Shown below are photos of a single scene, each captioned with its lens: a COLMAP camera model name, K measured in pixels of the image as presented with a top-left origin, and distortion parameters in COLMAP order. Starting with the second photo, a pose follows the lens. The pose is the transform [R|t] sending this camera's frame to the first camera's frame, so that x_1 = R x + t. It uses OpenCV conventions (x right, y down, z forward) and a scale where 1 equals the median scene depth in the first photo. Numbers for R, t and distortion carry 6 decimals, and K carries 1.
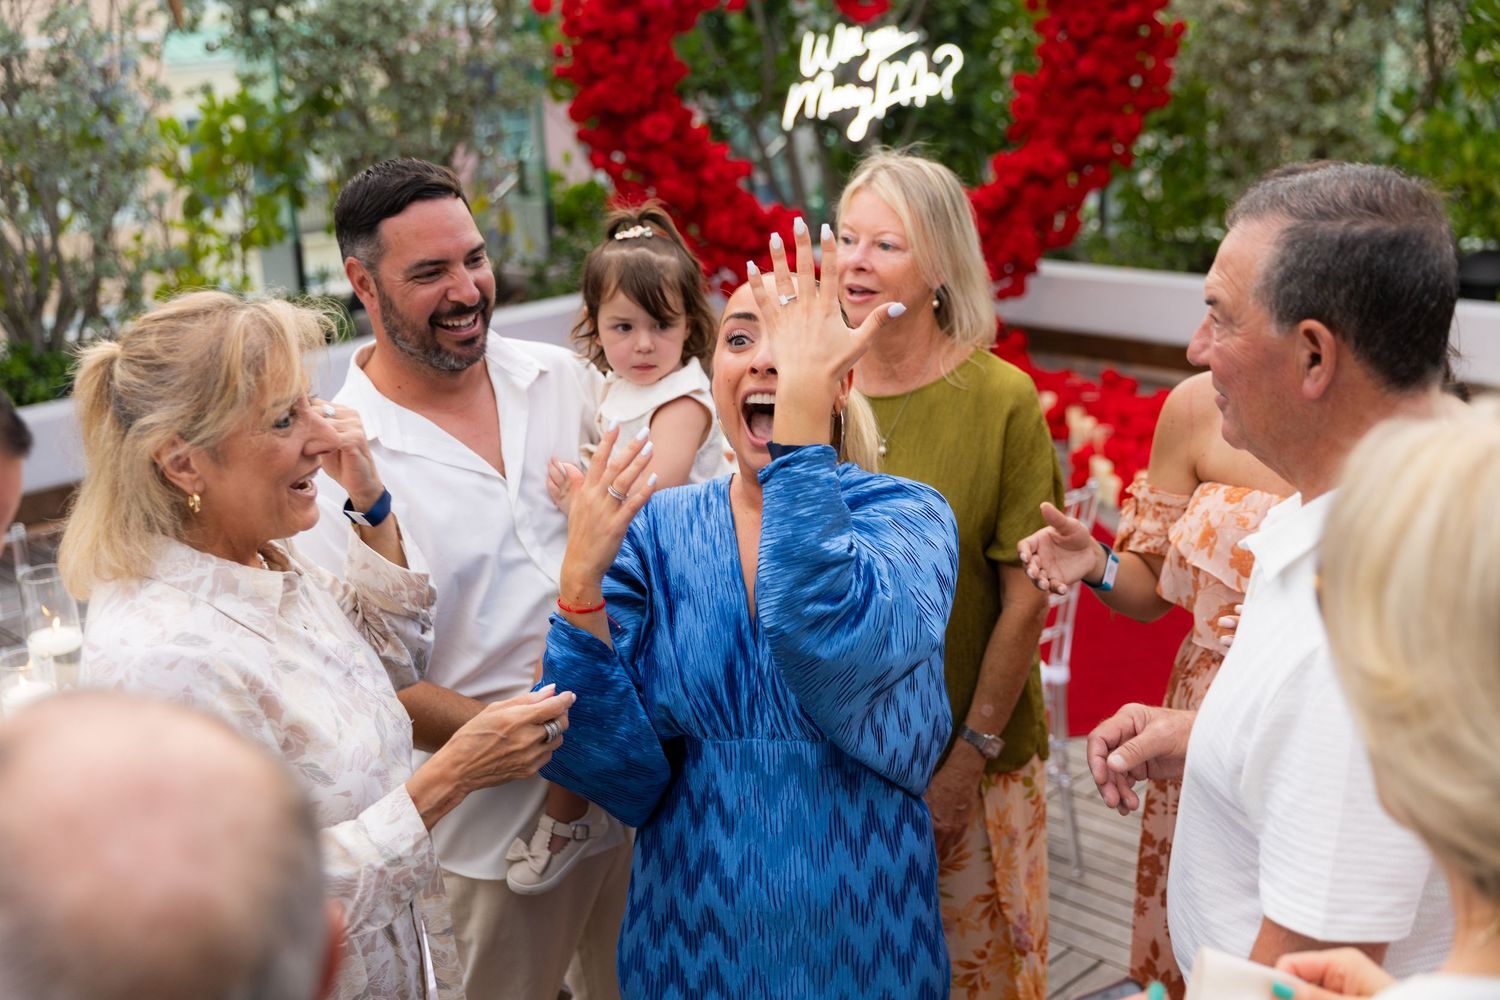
lens RADIAL K [[1733.8, 0, 754.2], [0, 1733.8, 504.2], [0, 0, 1]] dist [0.008857, 0.002221]
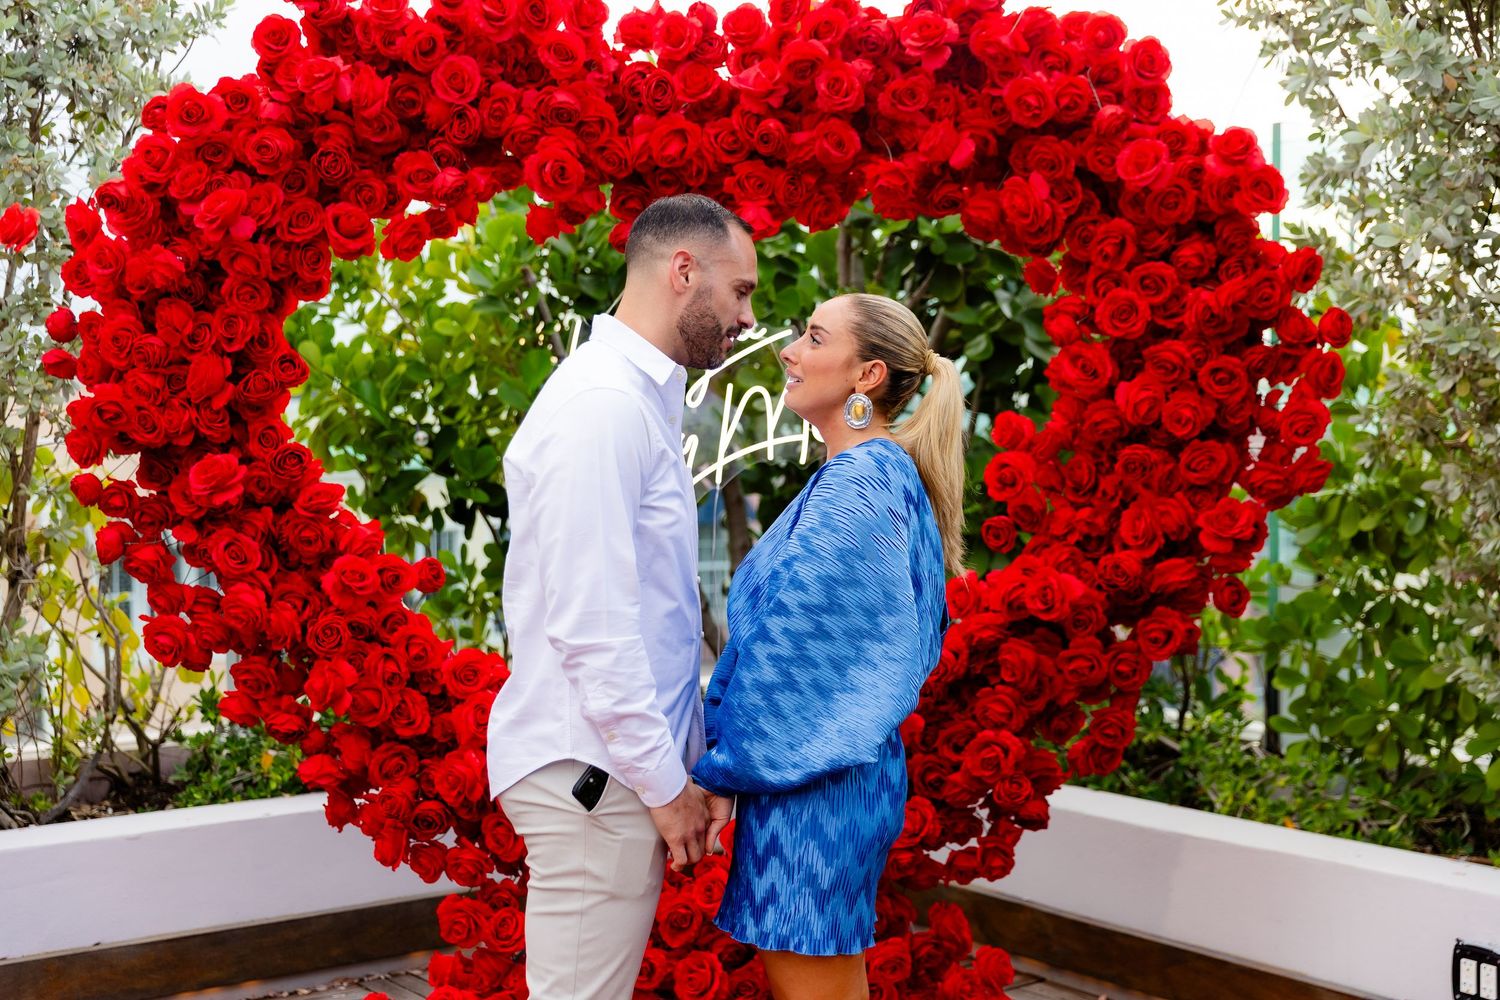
lens RADIAL K [[2082.6, 0, 753.4], [0, 2082.6, 501.3], [0, 0, 1]] dist [0.002629, 0.023491]
pose [[0.987211, 0.042363, -0.153687, 0.174956], [-0.079656, 0.966156, -0.245351, -0.076247], [0.138092, 0.254455, 0.957175, 0.443576]]
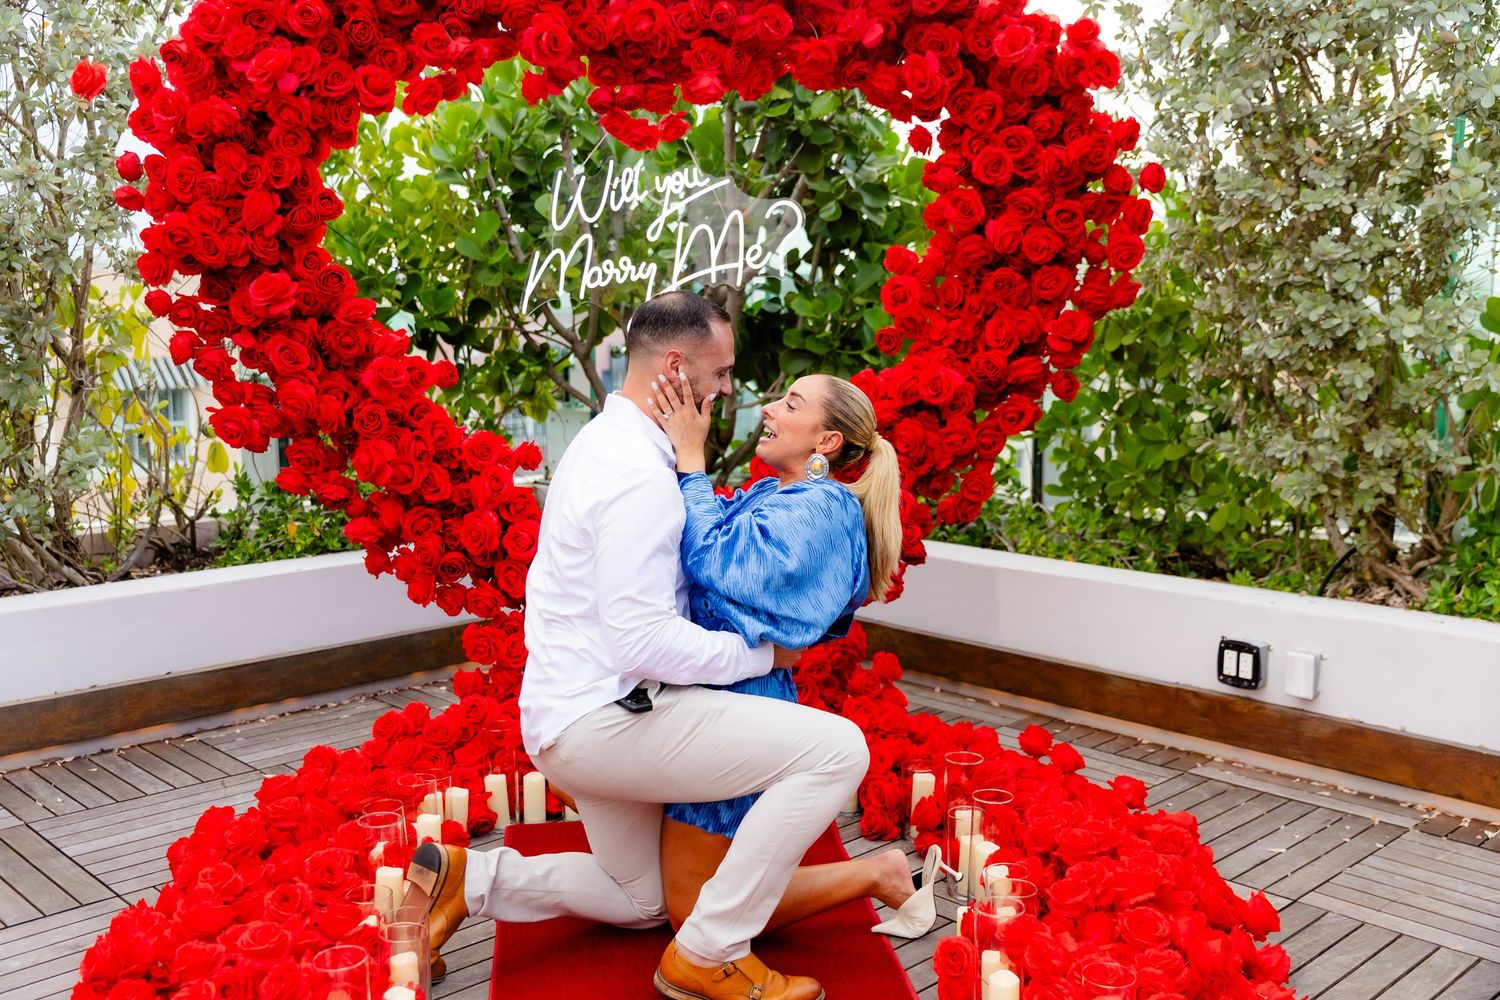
lens RADIAL K [[1450.4, 0, 746.1], [0, 1450.4, 500.4], [0, 0, 1]] dist [0.017894, -0.009480]
pose [[0.998945, 0.040802, -0.021076, 0.114455], [-0.043661, 0.986089, -0.160379, -0.071049], [0.014239, 0.161130, 0.986830, 0.500052]]
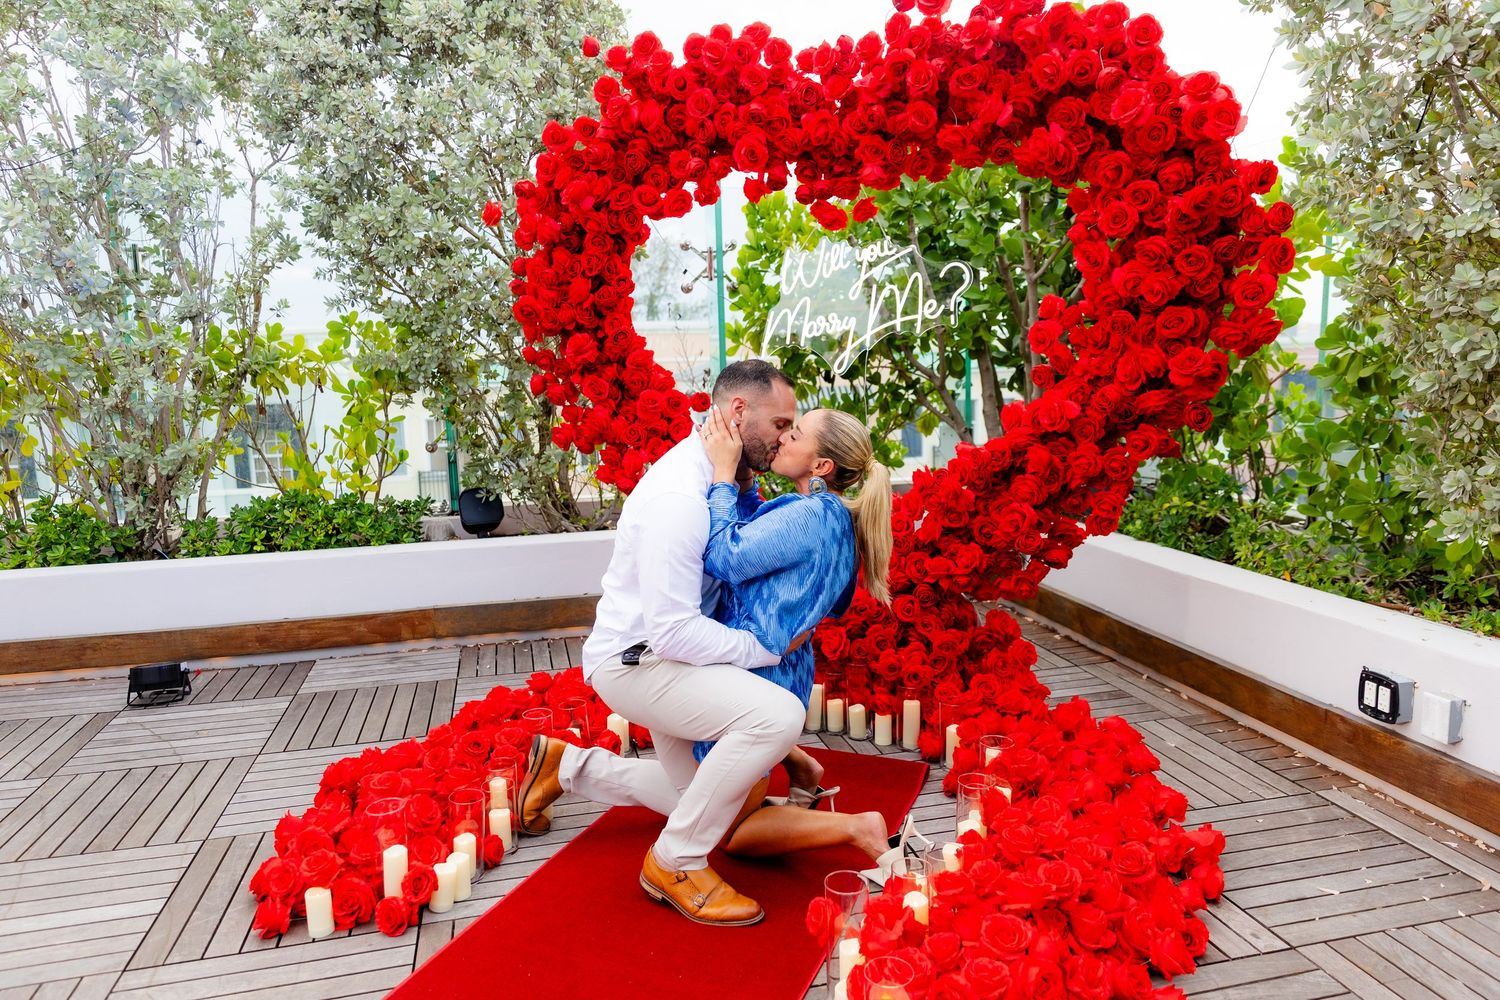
lens RADIAL K [[995.8, 0, 748.5], [0, 995.8, 501.3], [0, 0, 1]] dist [0.013989, -0.005179]
pose [[0.850861, 0.097926, -0.516184, 0.273447], [-0.165239, 0.982498, -0.085983, -0.106189], [0.498730, 0.158453, 0.852151, 0.597458]]
